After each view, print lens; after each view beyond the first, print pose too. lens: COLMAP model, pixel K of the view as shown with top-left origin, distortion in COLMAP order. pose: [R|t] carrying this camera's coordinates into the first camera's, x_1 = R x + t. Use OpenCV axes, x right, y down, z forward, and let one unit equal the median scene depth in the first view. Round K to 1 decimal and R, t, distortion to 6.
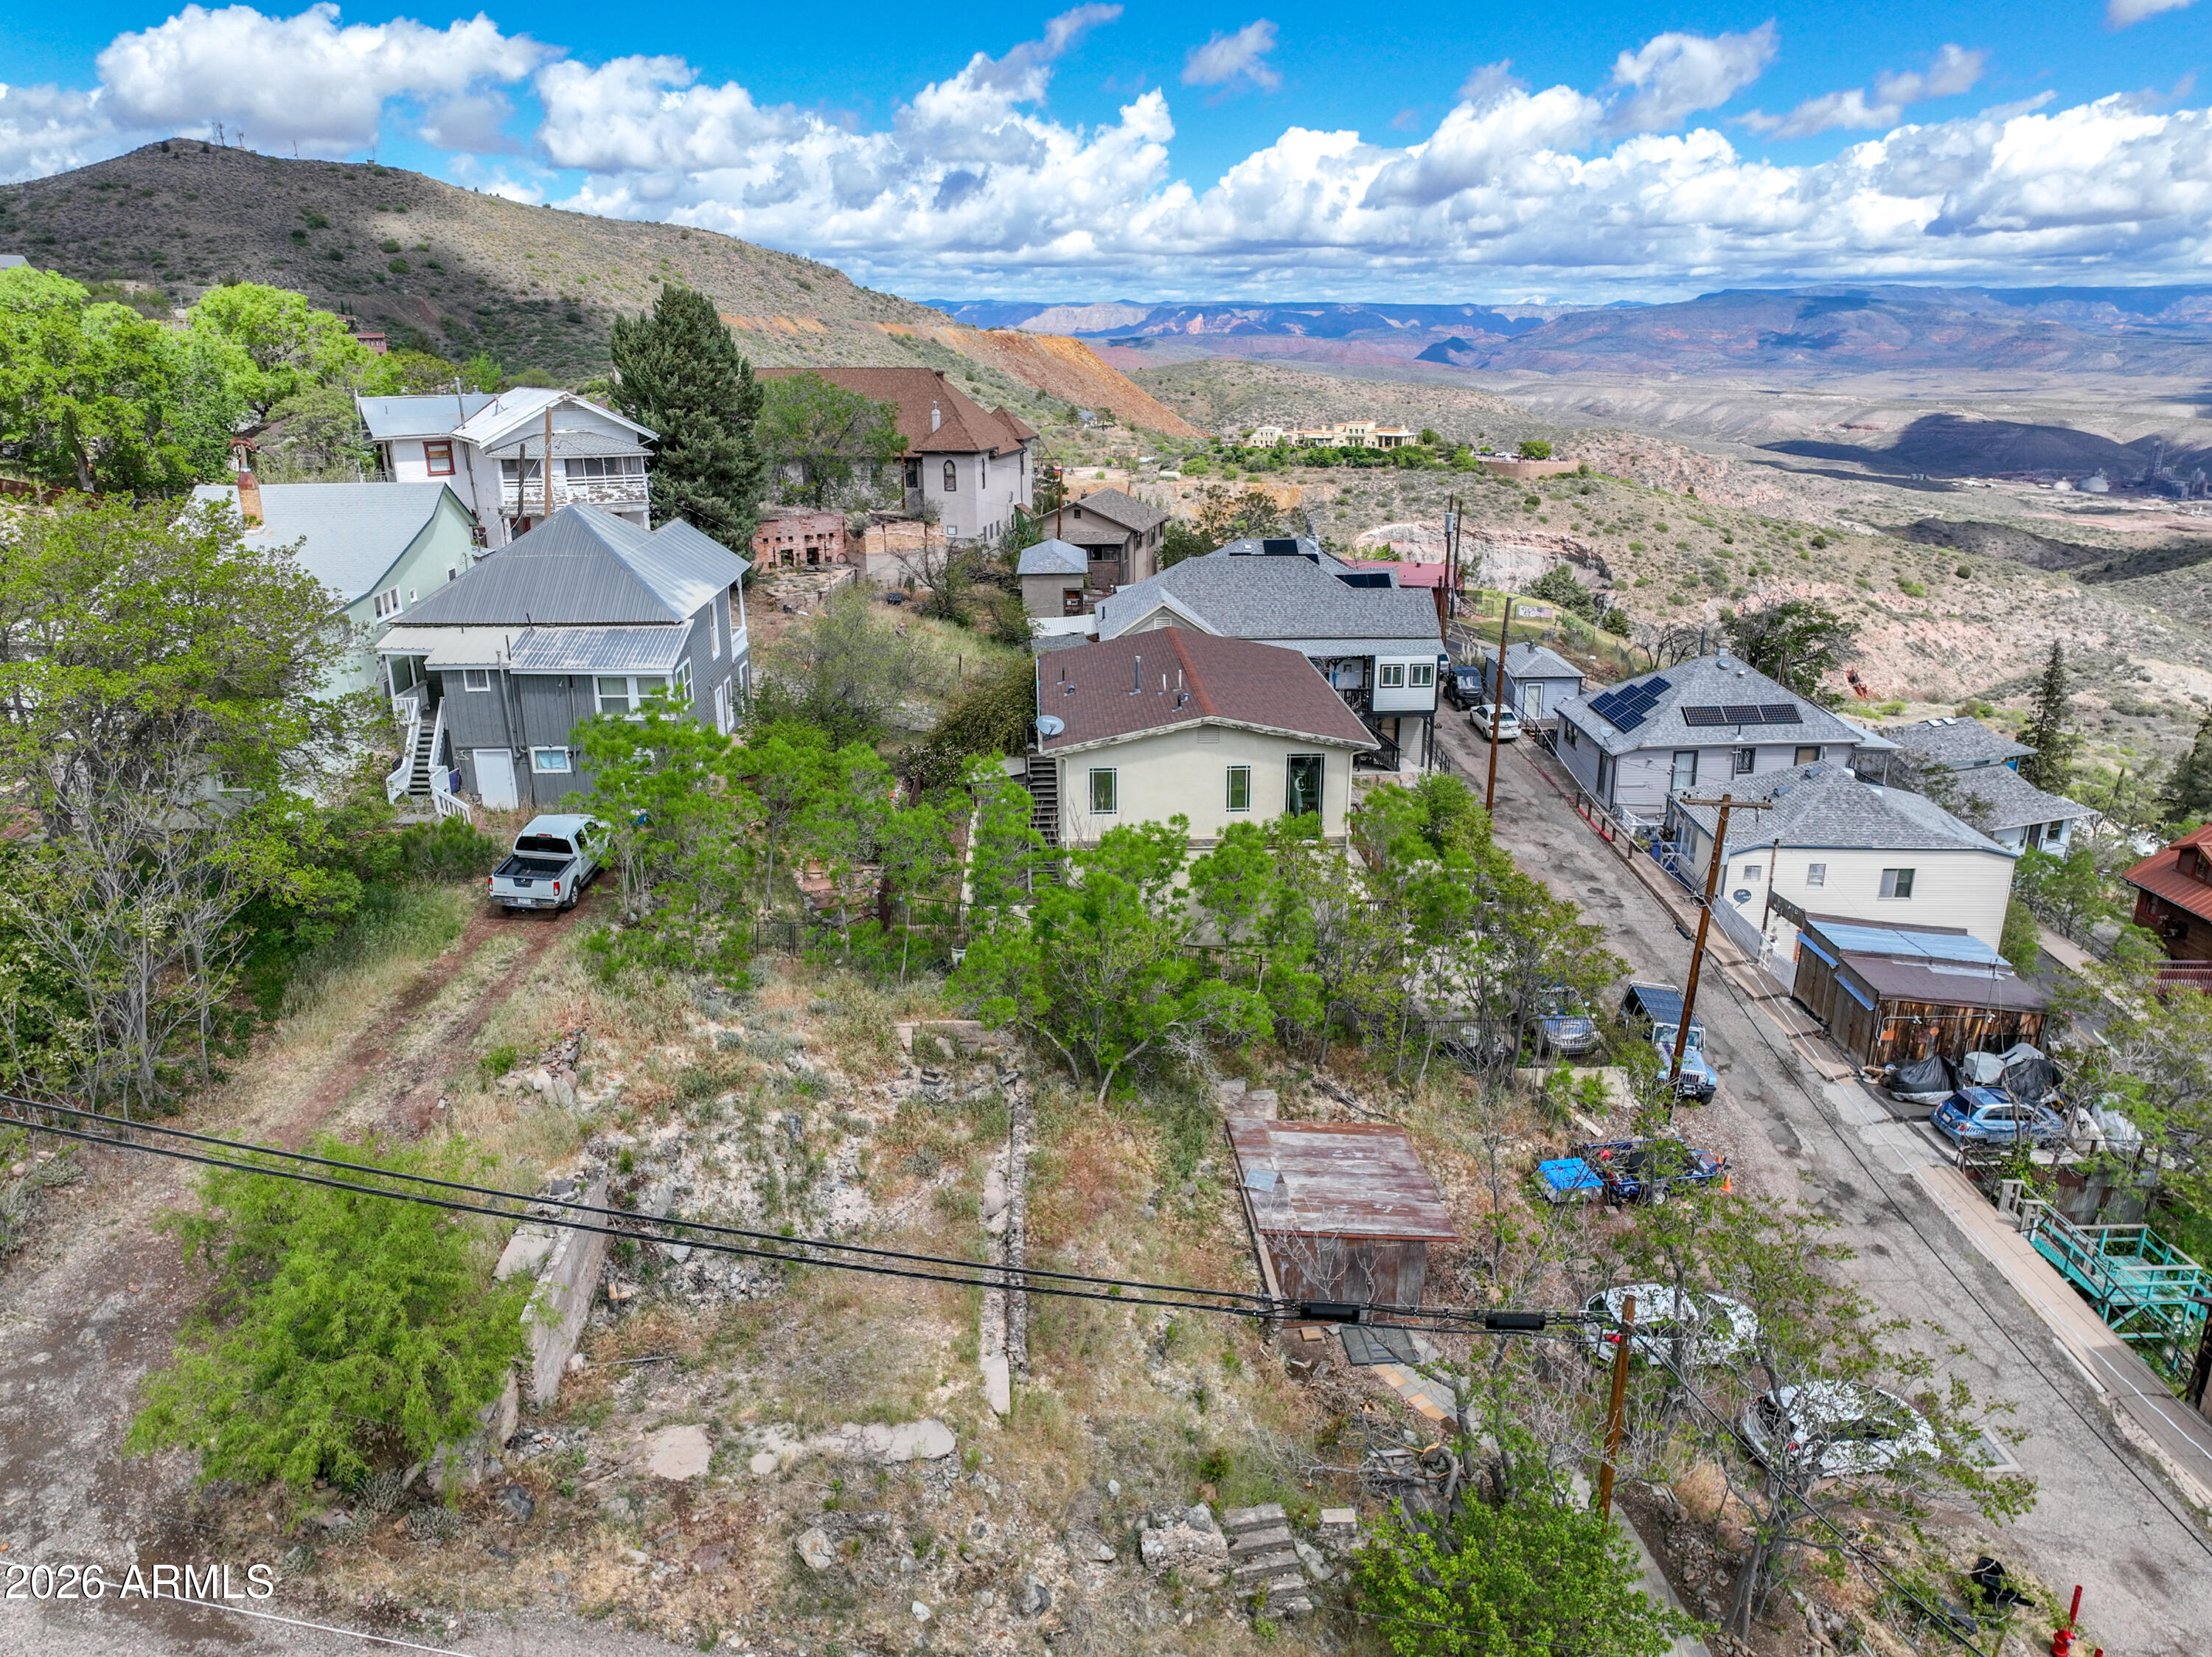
lens RADIAL K [[1554.0, 0, 1108.9], [0, 1554.0, 826.5], [0, 0, 1]] dist [-0.000219, 0.019773]
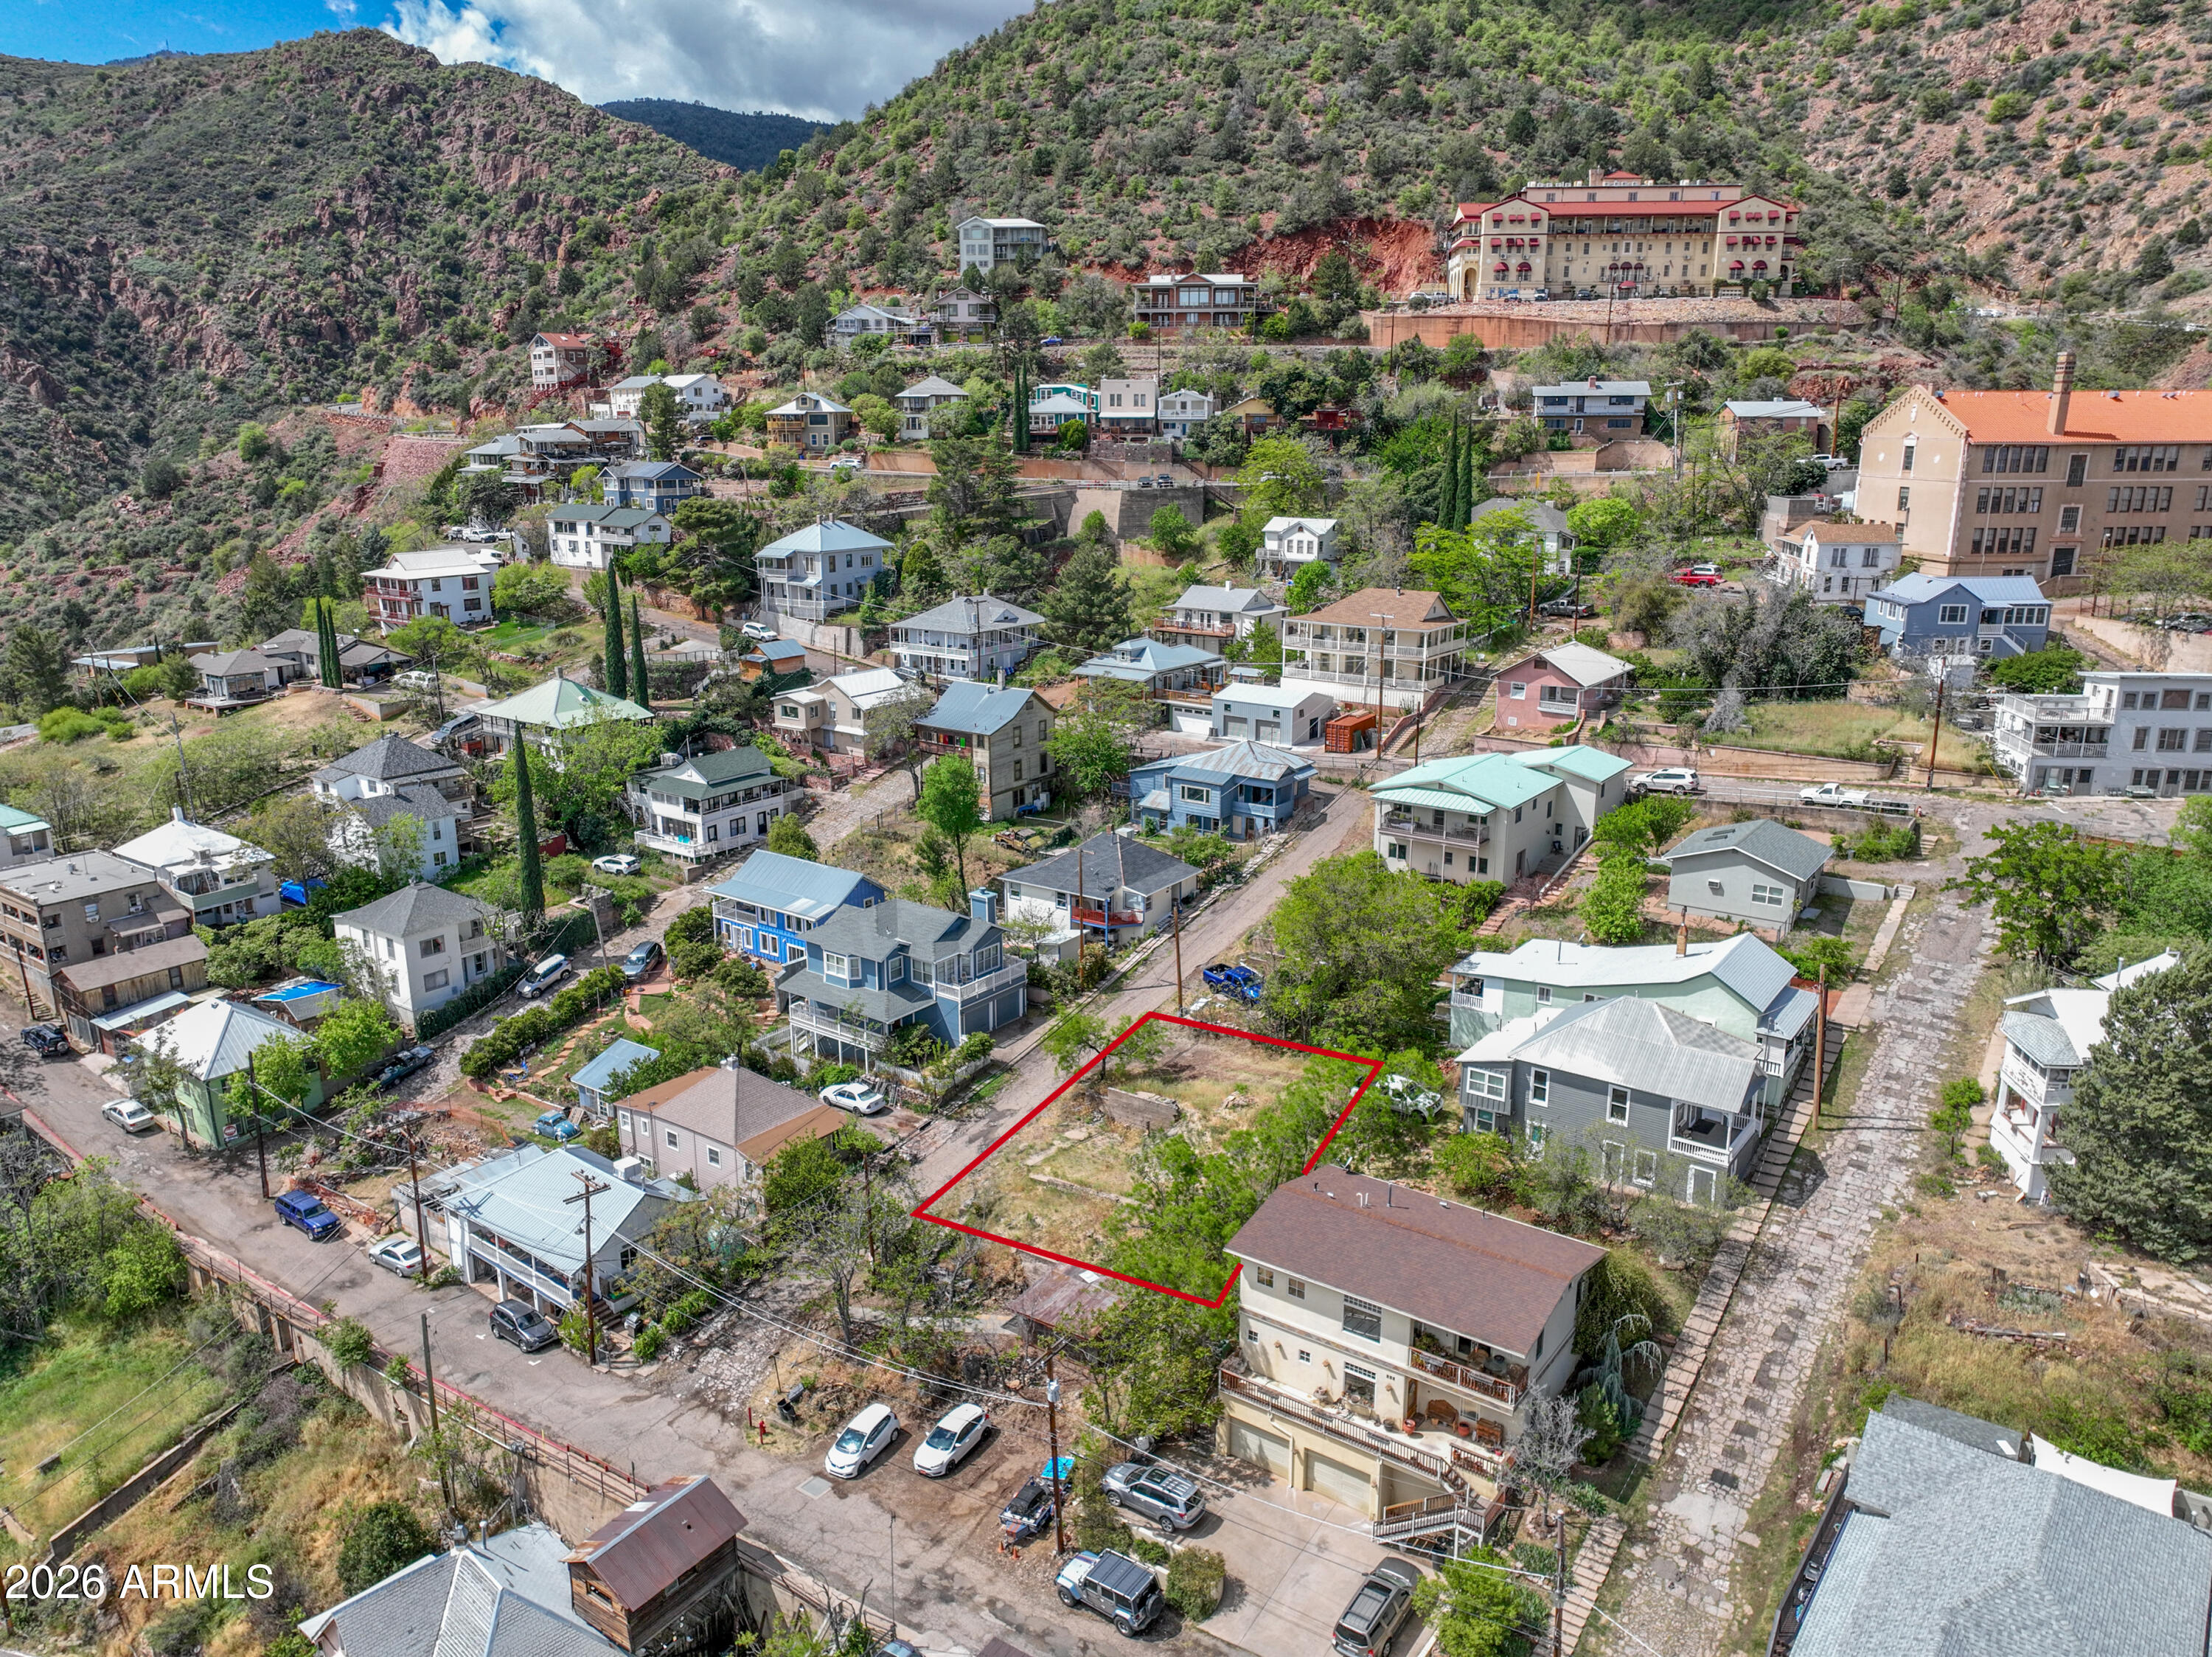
lens RADIAL K [[1554.0, 0, 1103.9], [0, 1554.0, 830.7], [0, 0, 1]] dist [-0.000219, 0.019773]
pose [[-0.630863, 0.204814, -0.748374, 0.979315], [-0.231488, 0.870919, 0.433491, -0.782108], [0.740558, 0.446712, -0.502018, 1.125502]]
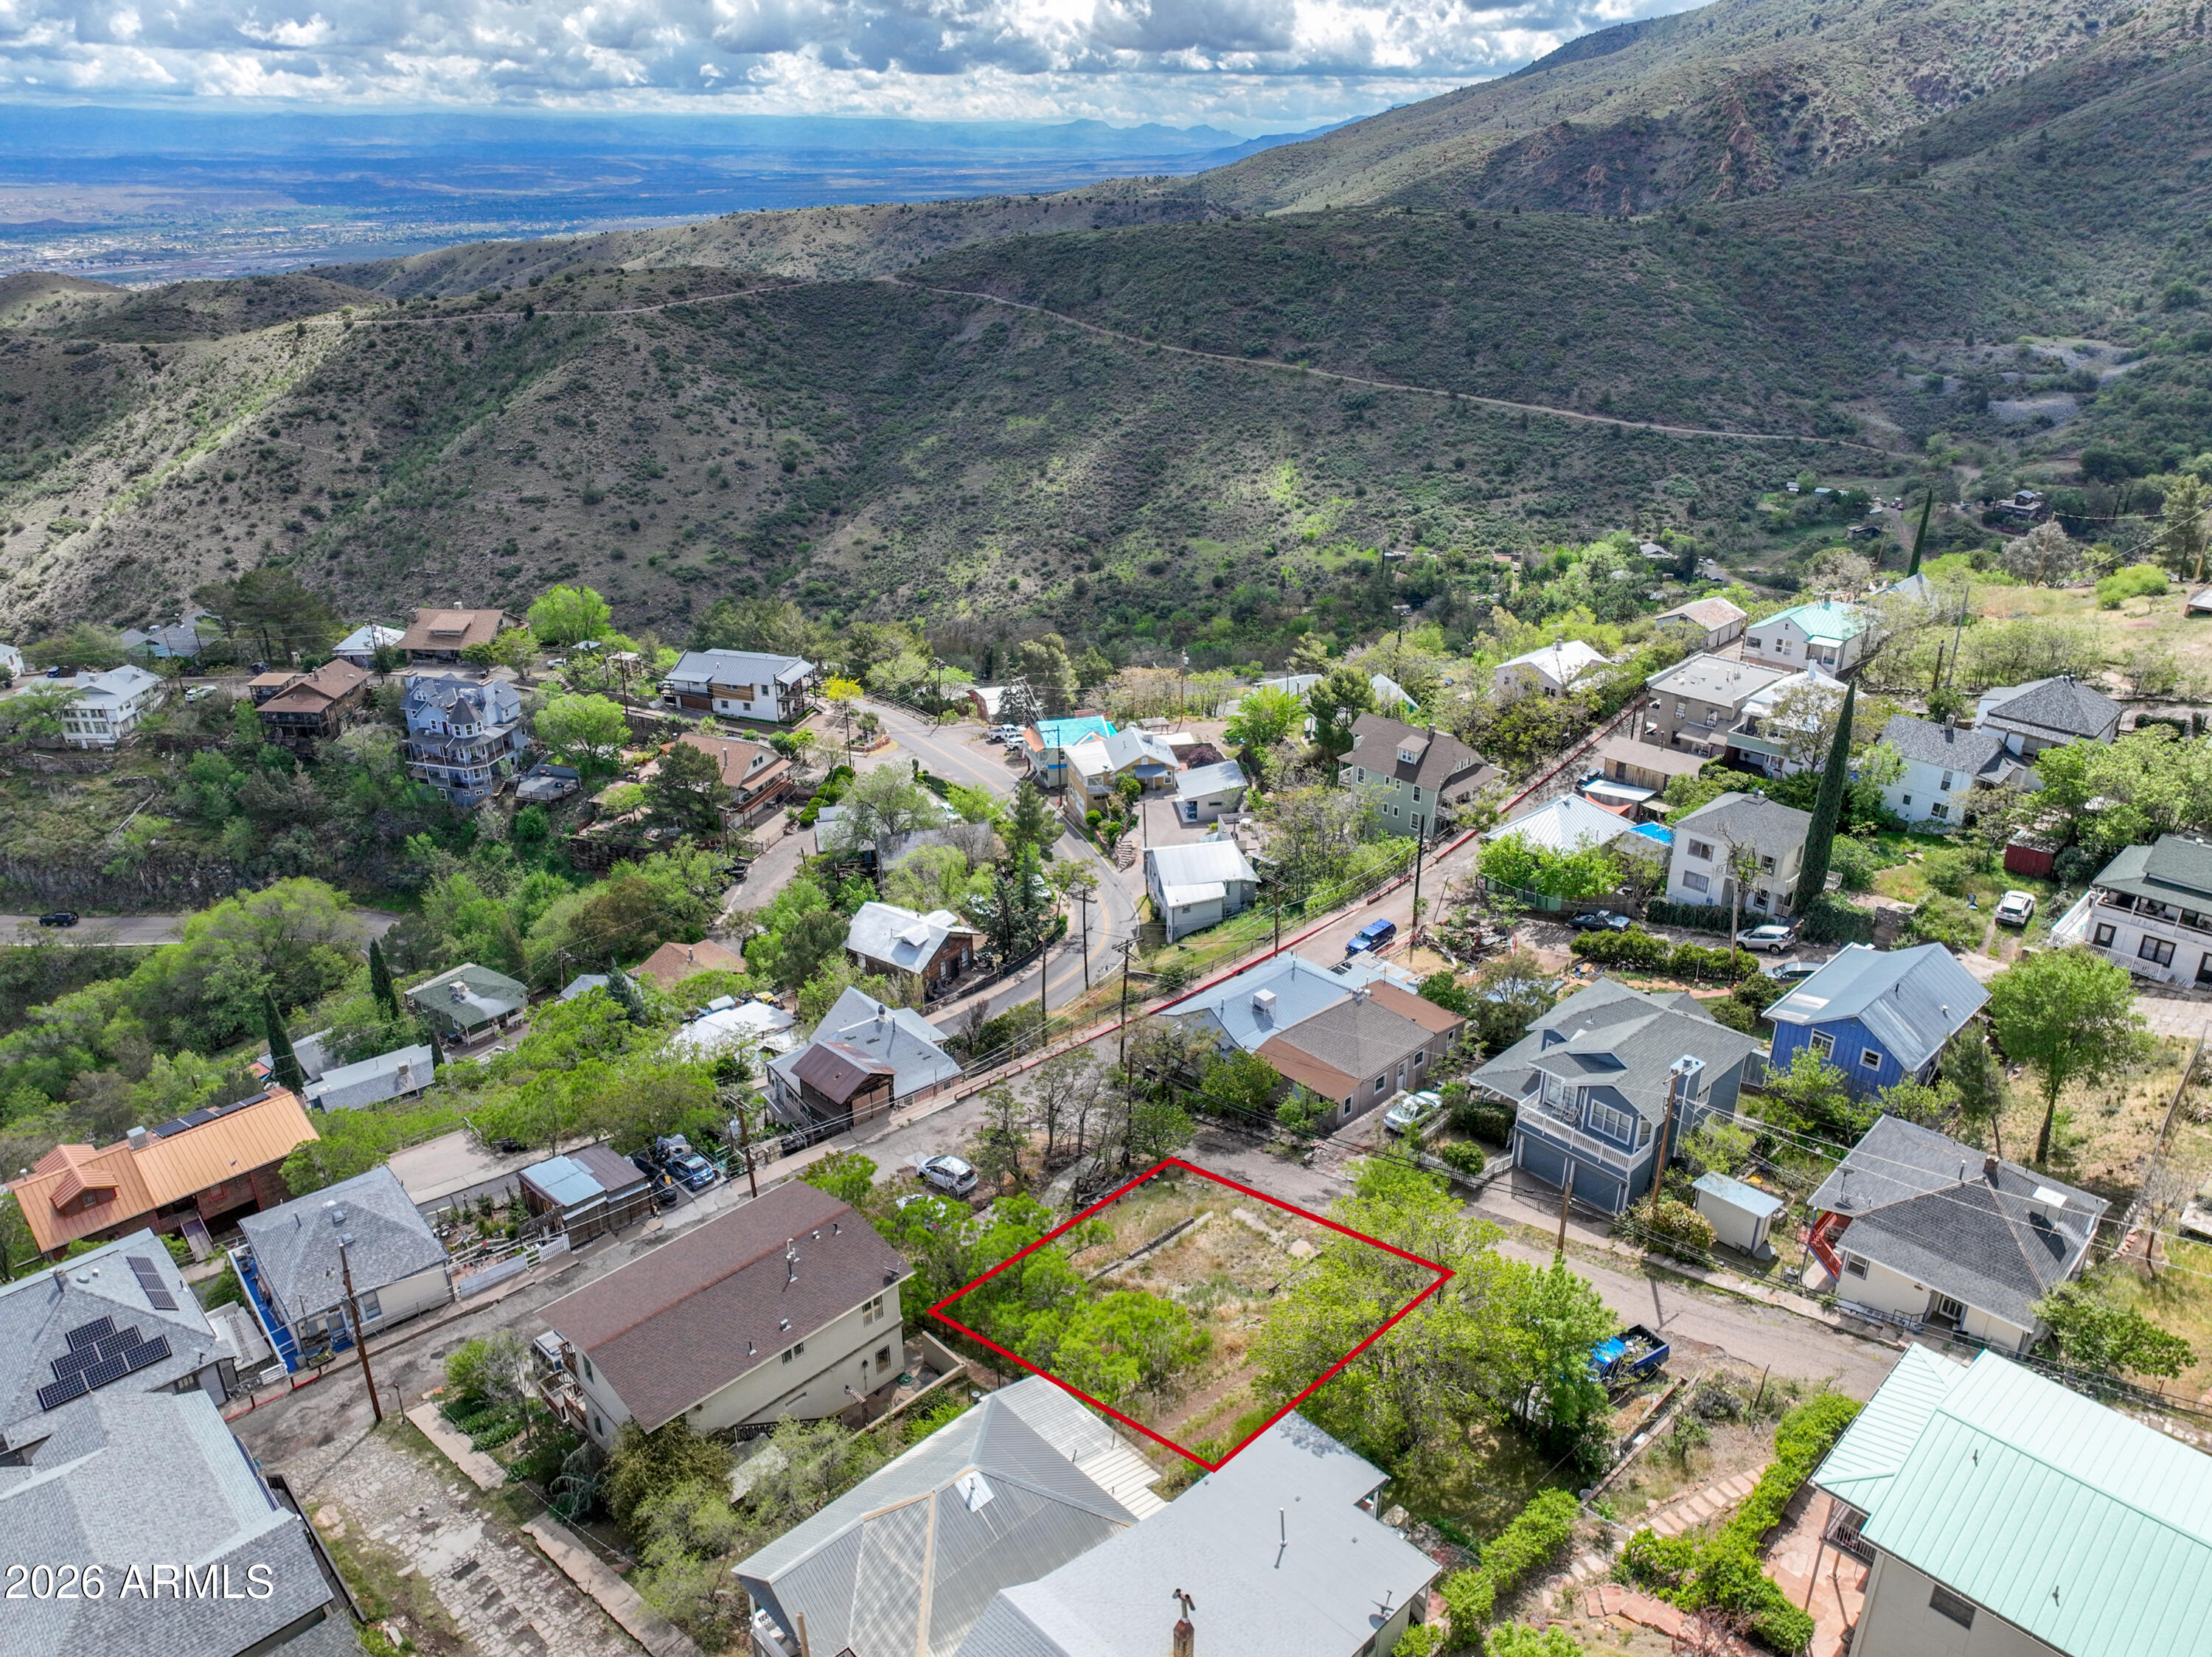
lens RADIAL K [[1554.0, 0, 1112.5], [0, 1554.0, 822.5], [0, 0, 1]] dist [-0.000219, 0.019773]
pose [[-0.665805, -0.299068, 0.683566, -0.853576], [0.233023, 0.786981, 0.571281, -0.962132], [-0.708805, 0.539648, -0.454286, 0.997814]]
